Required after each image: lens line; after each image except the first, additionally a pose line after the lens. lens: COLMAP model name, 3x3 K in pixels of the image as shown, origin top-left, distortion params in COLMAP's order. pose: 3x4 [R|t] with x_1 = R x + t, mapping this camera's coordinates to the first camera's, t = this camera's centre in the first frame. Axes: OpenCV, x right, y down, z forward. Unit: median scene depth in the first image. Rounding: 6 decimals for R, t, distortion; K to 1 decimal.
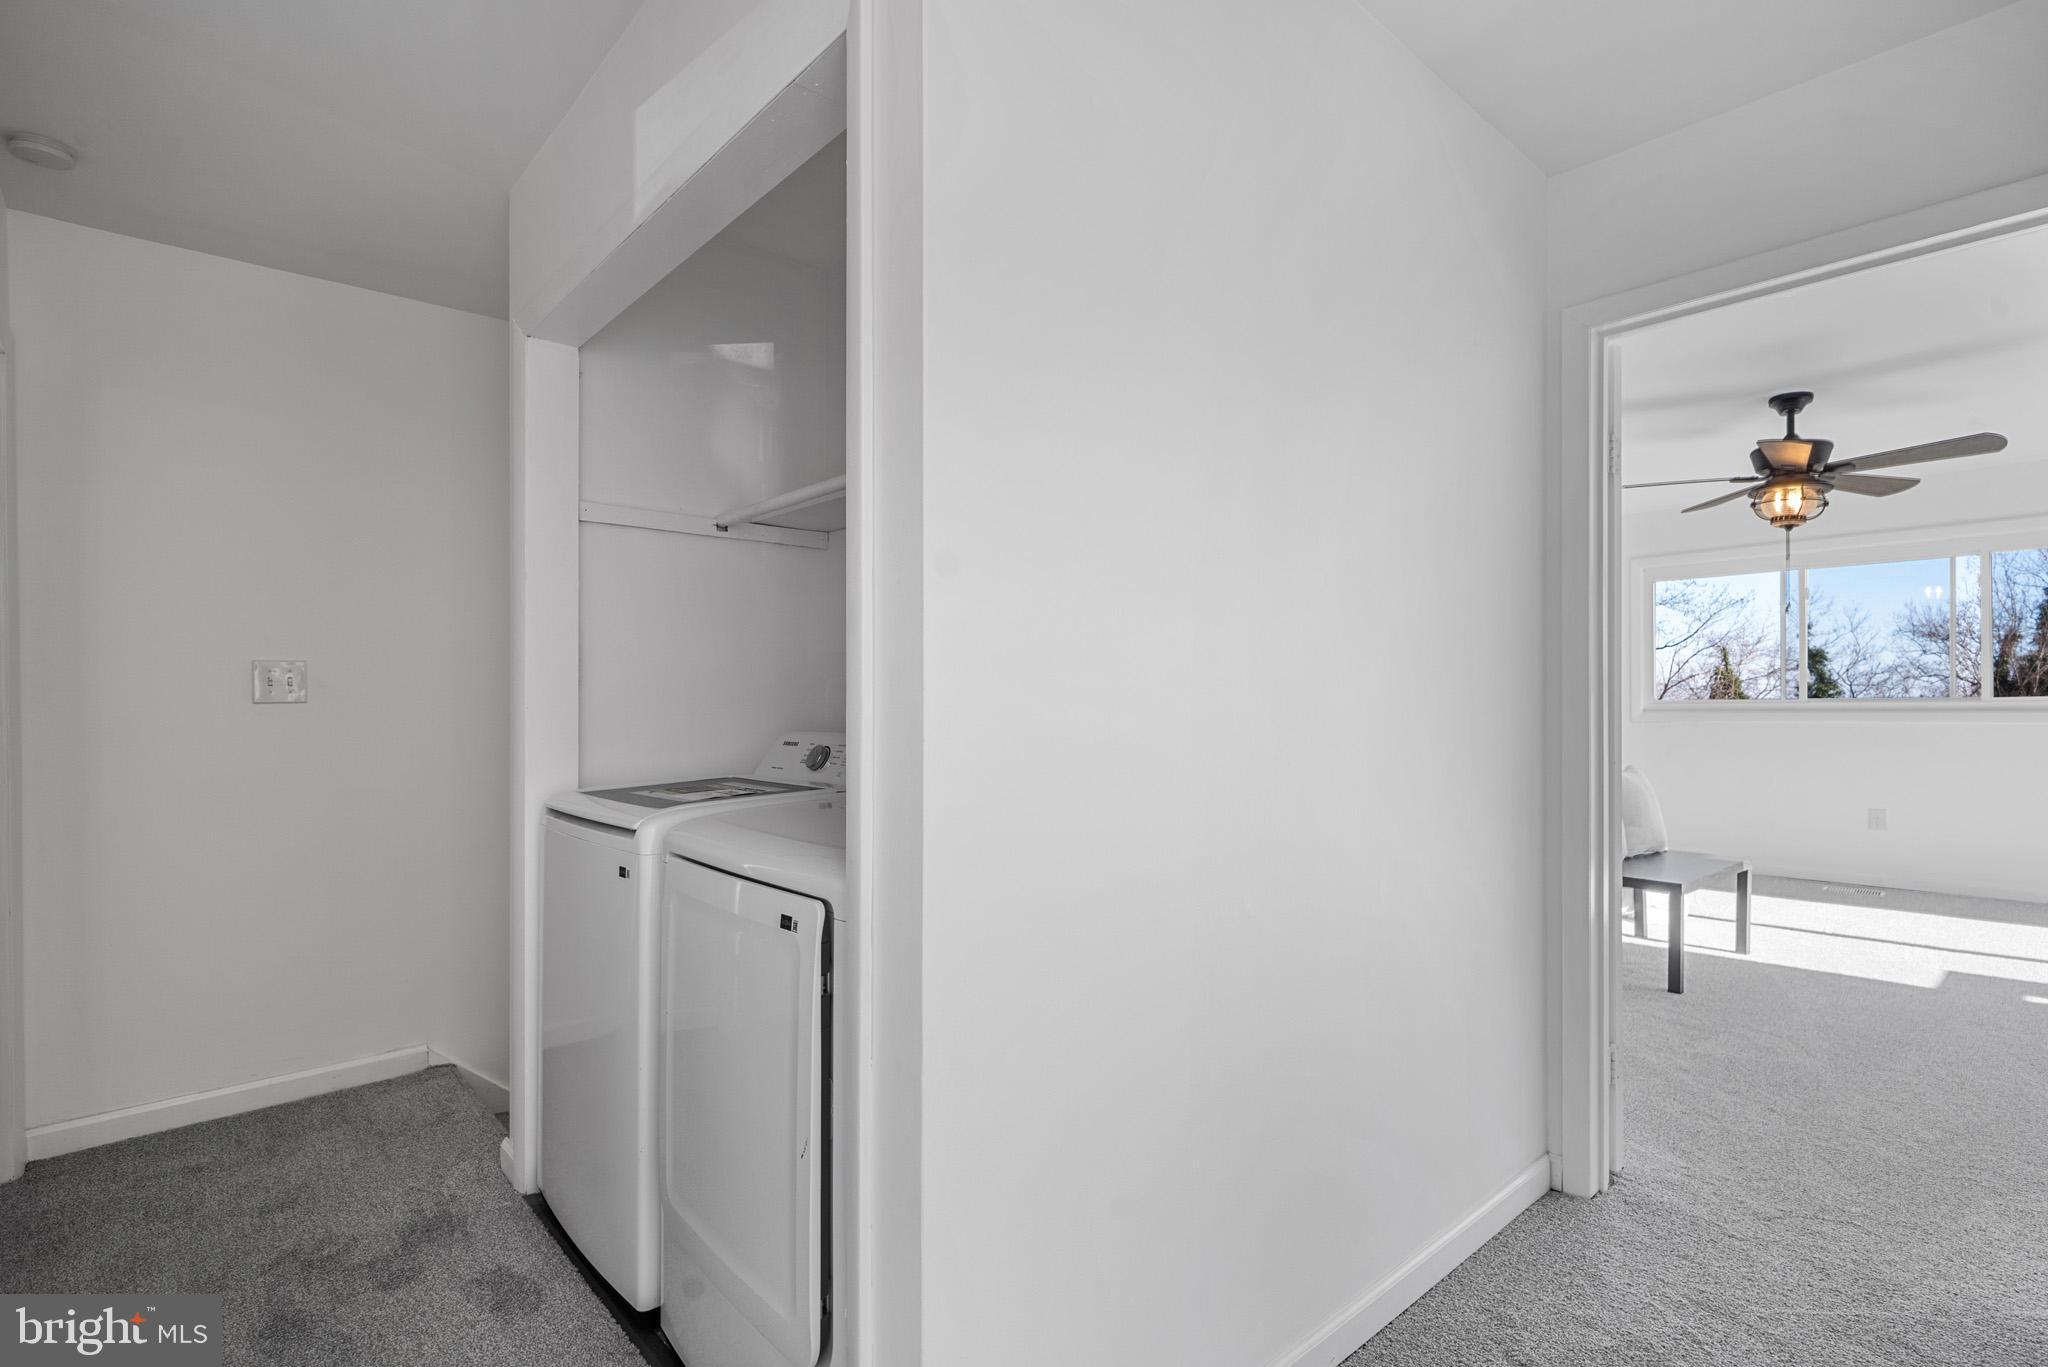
lens RADIAL K [[1004.5, 0, 1024.0], [0, 1004.5, 683.5], [0, 0, 1]] dist [-0.000656, -0.000130]
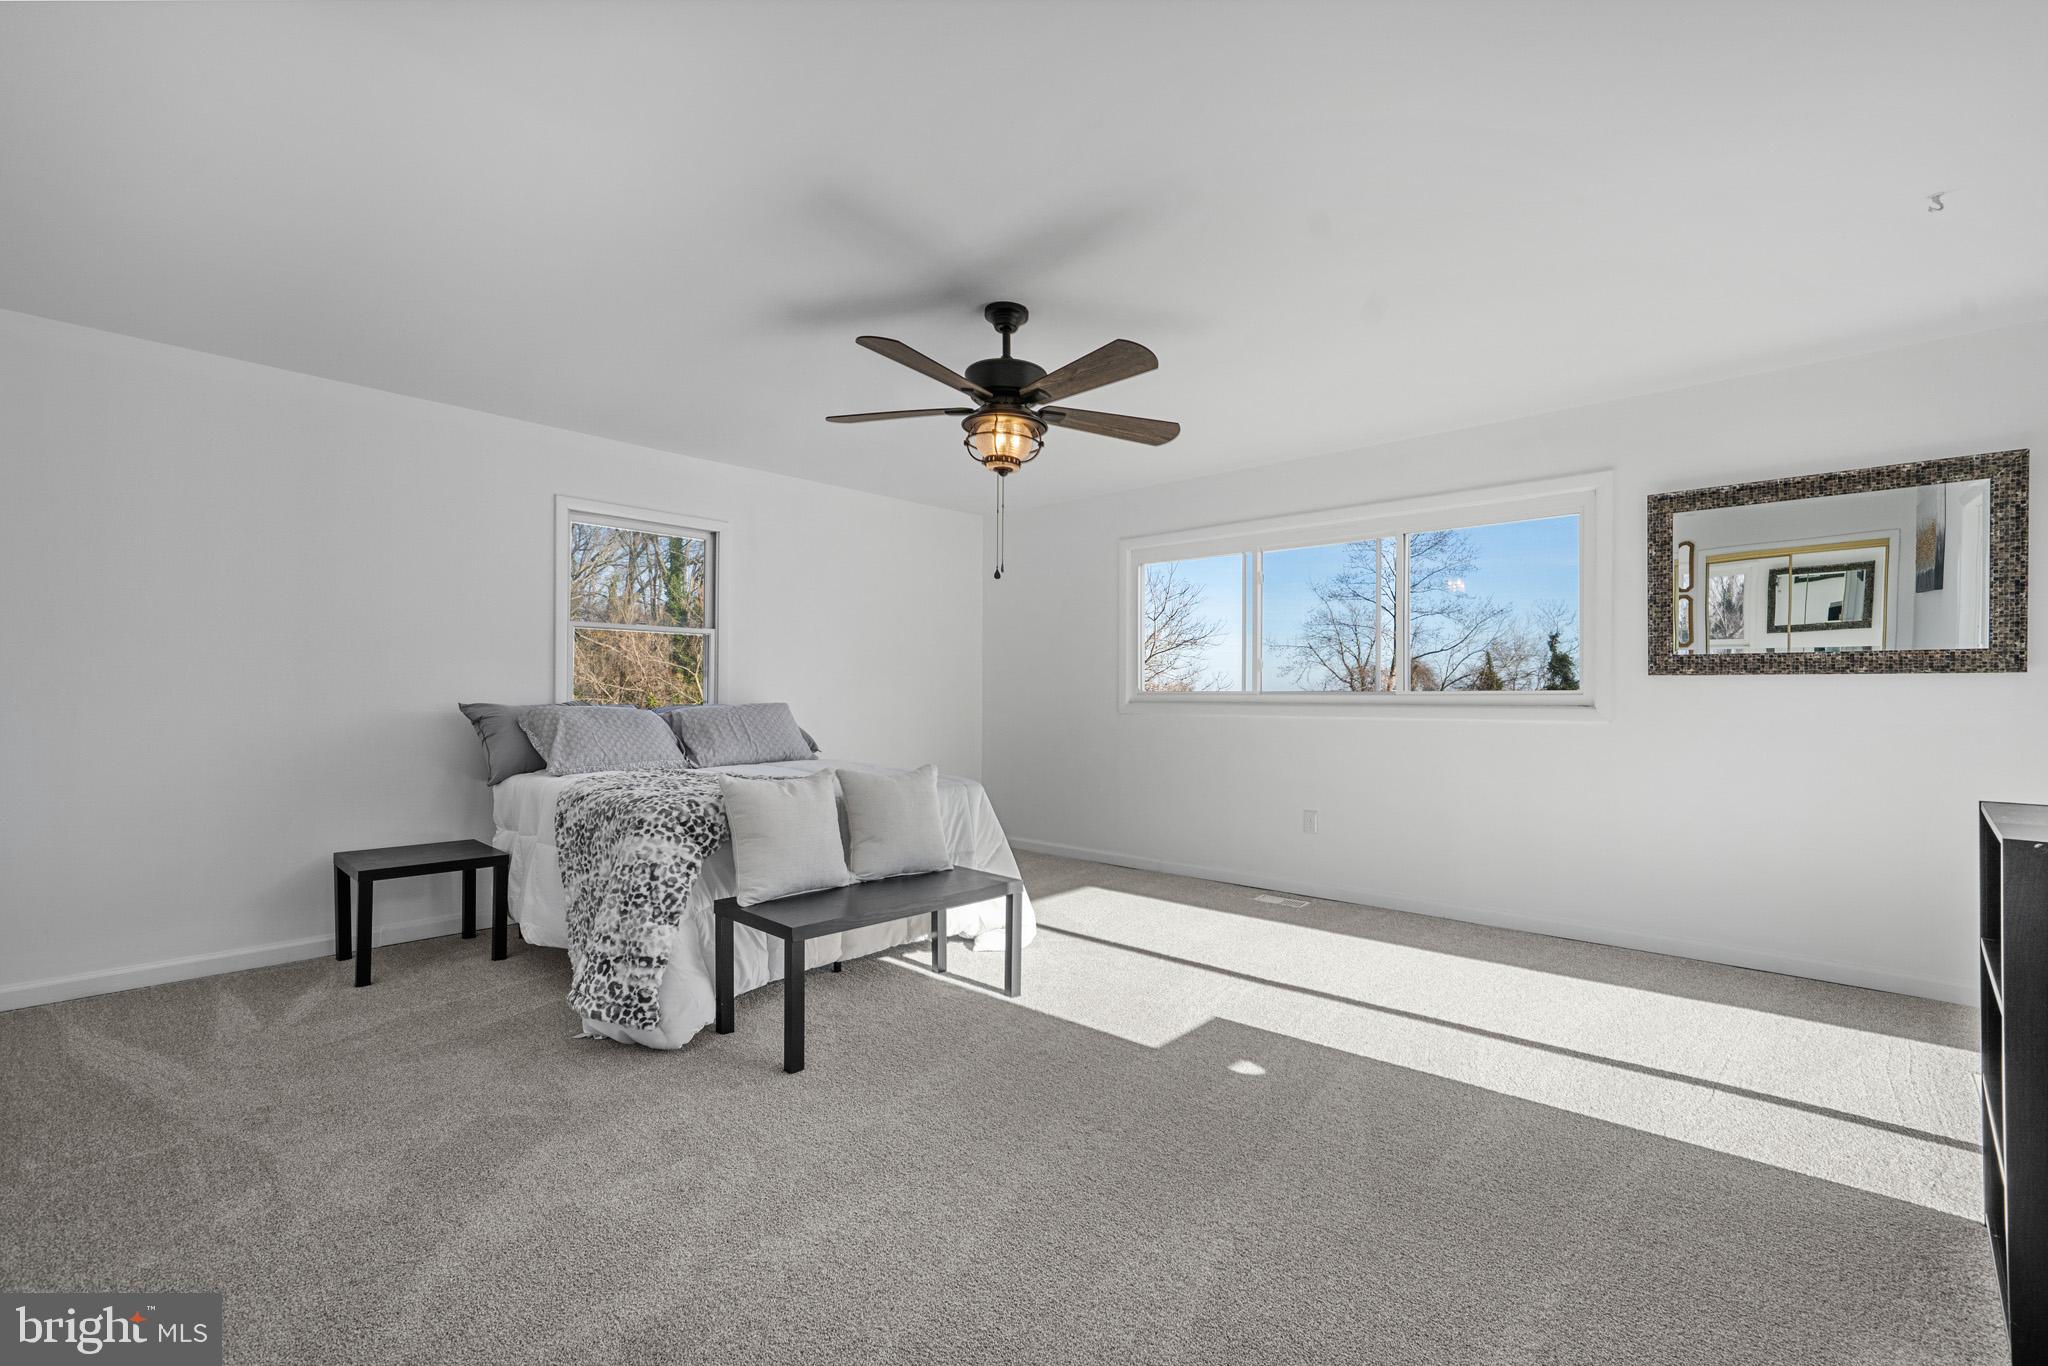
lens RADIAL K [[893.5, 0, 1003.1], [0, 893.5, 681.1], [0, 0, 1]] dist [0.000546, 0.000278]
pose [[0.996025, 0.012239, 0.088235, 0.639470], [-0.012677, 0.999910, 0.004406, 0.006761], [-0.088173, -0.005507, 0.996090, 0.266426]]
